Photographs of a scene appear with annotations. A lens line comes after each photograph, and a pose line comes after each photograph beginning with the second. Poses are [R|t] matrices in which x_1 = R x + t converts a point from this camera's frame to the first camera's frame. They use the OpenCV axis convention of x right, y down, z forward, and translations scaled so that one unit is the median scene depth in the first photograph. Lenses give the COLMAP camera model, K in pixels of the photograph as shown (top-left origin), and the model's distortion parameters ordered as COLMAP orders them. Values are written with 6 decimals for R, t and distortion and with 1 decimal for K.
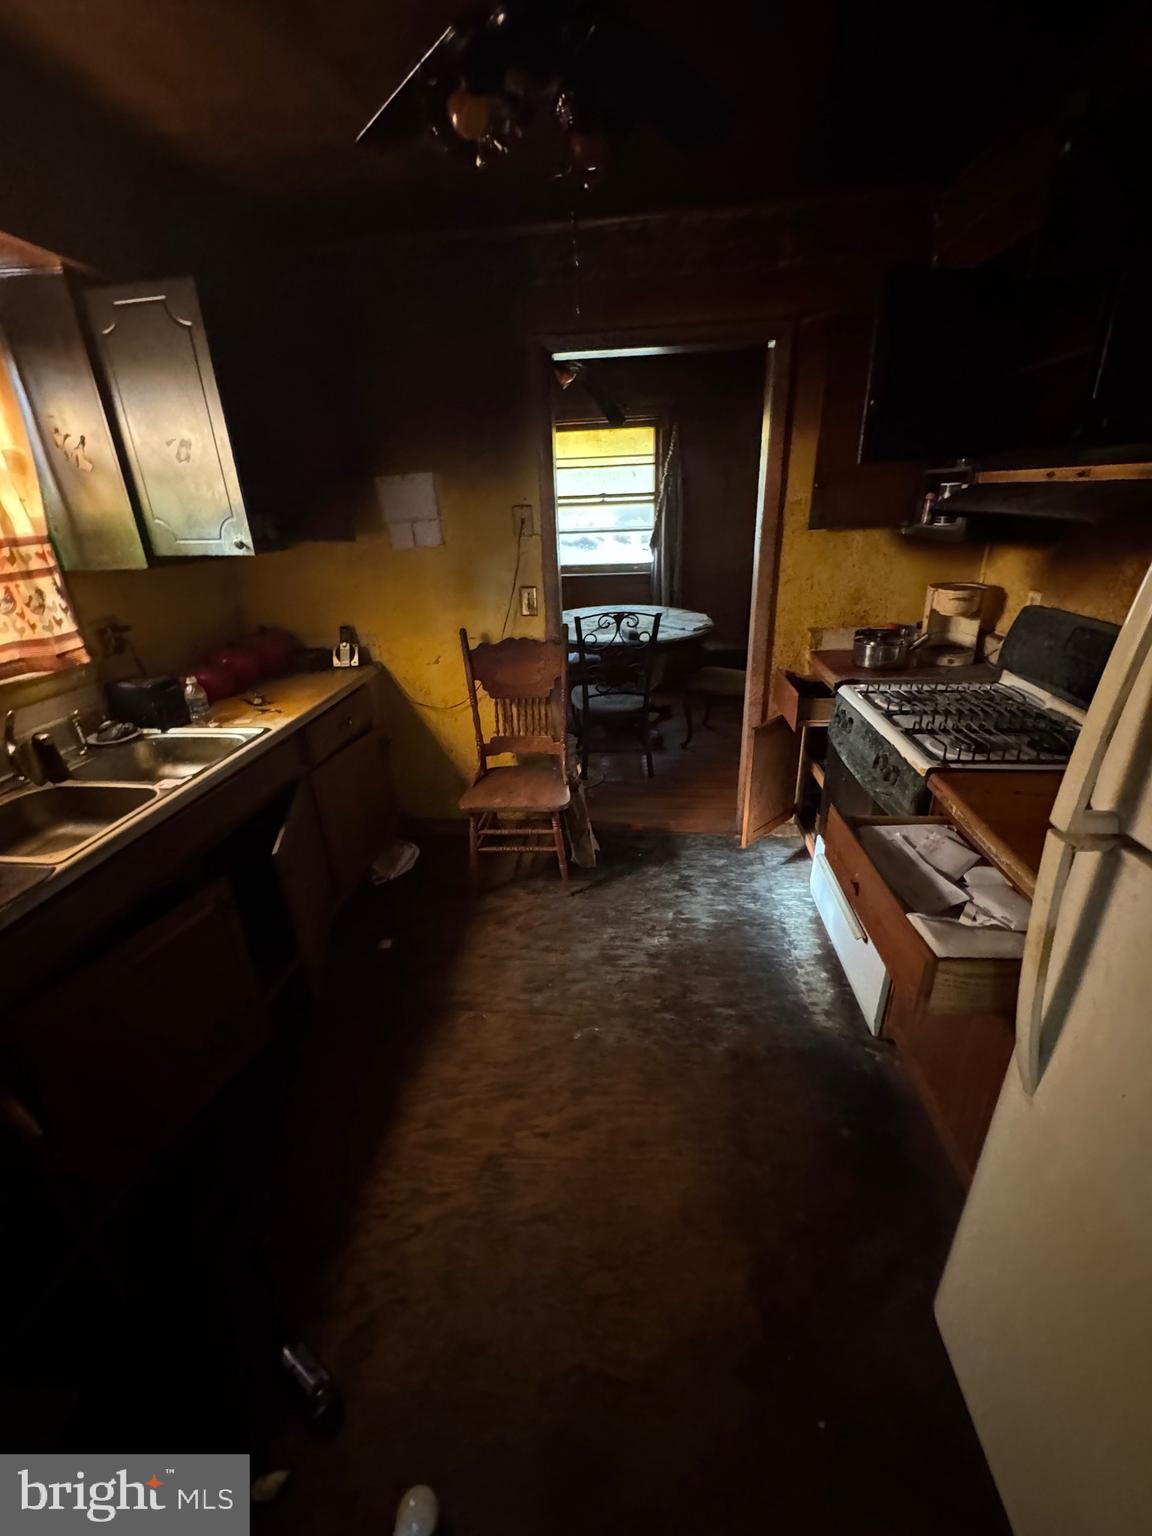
lens RADIAL K [[623.7, 0, 572.6], [0, 623.7, 761.4], [0, 0, 1]] dist [-0.000458, -0.000025]
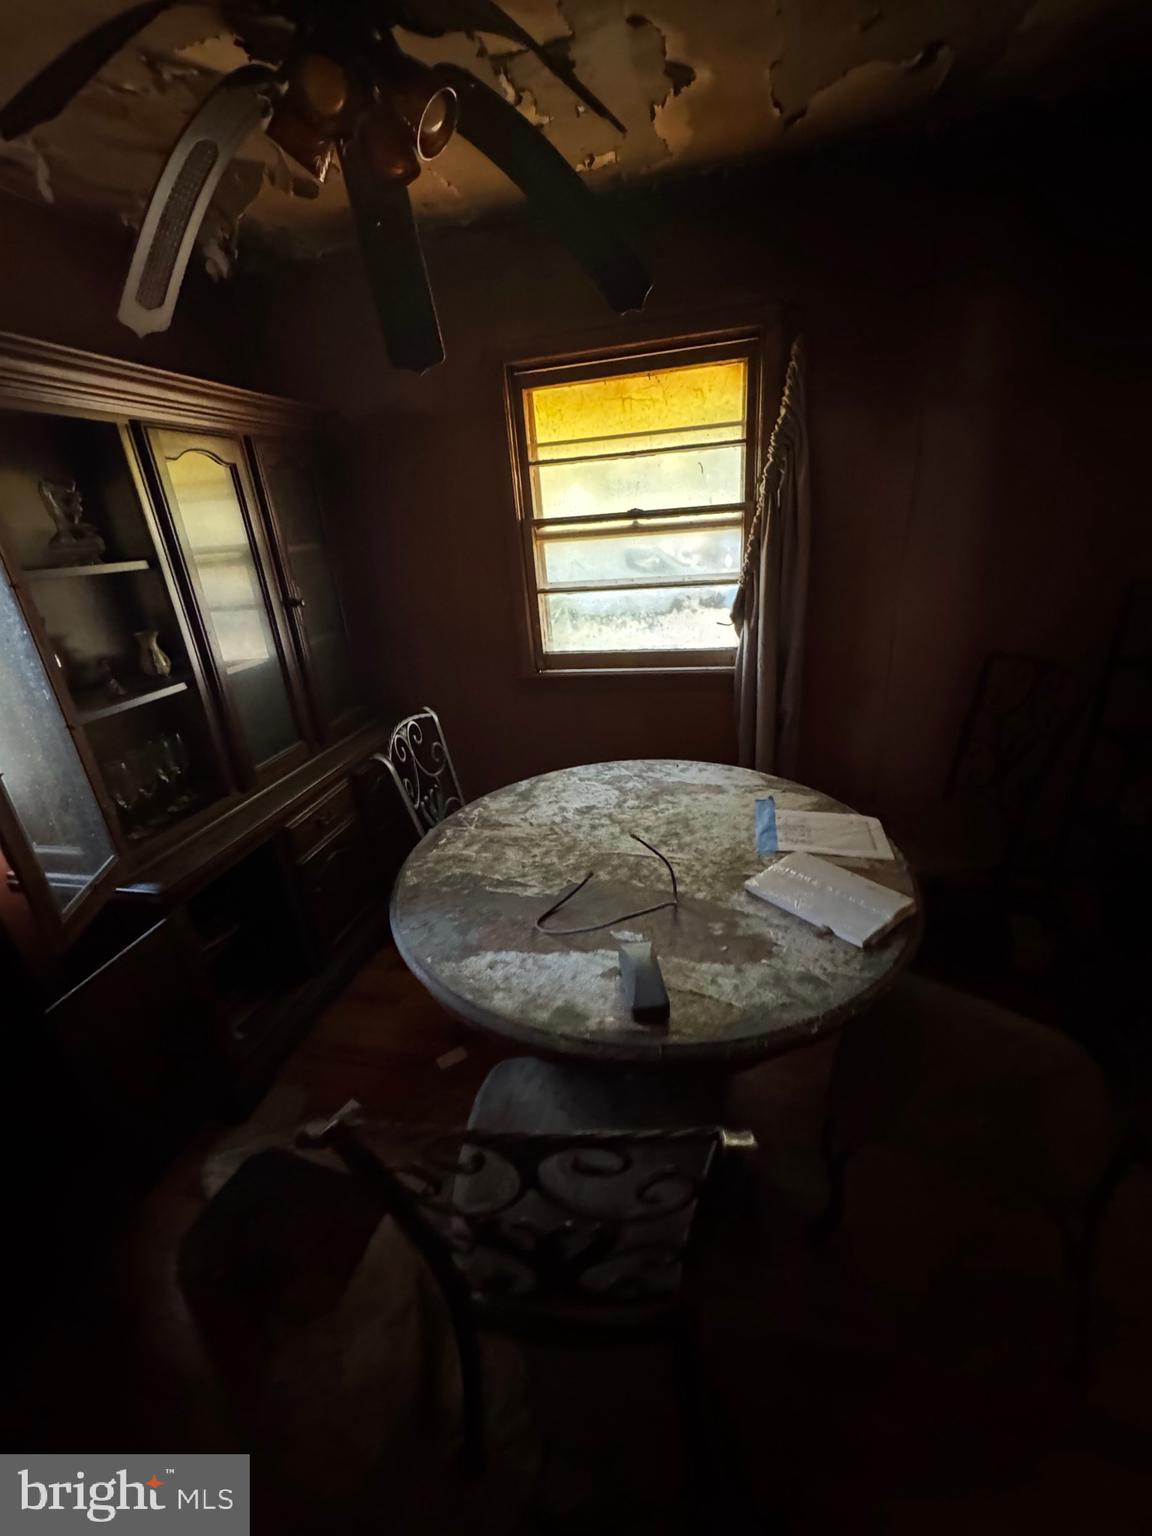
lens RADIAL K [[623.7, 0, 577.6], [0, 623.7, 771.9], [0, 0, 1]] dist [-0.000458, -0.000025]
pose [[0.992038, 0.015912, -0.124929, 0.070126], [-0.017356, 0.999794, -0.010479, -0.225979], [0.124737, 0.012564, 0.992110, 0.528950]]
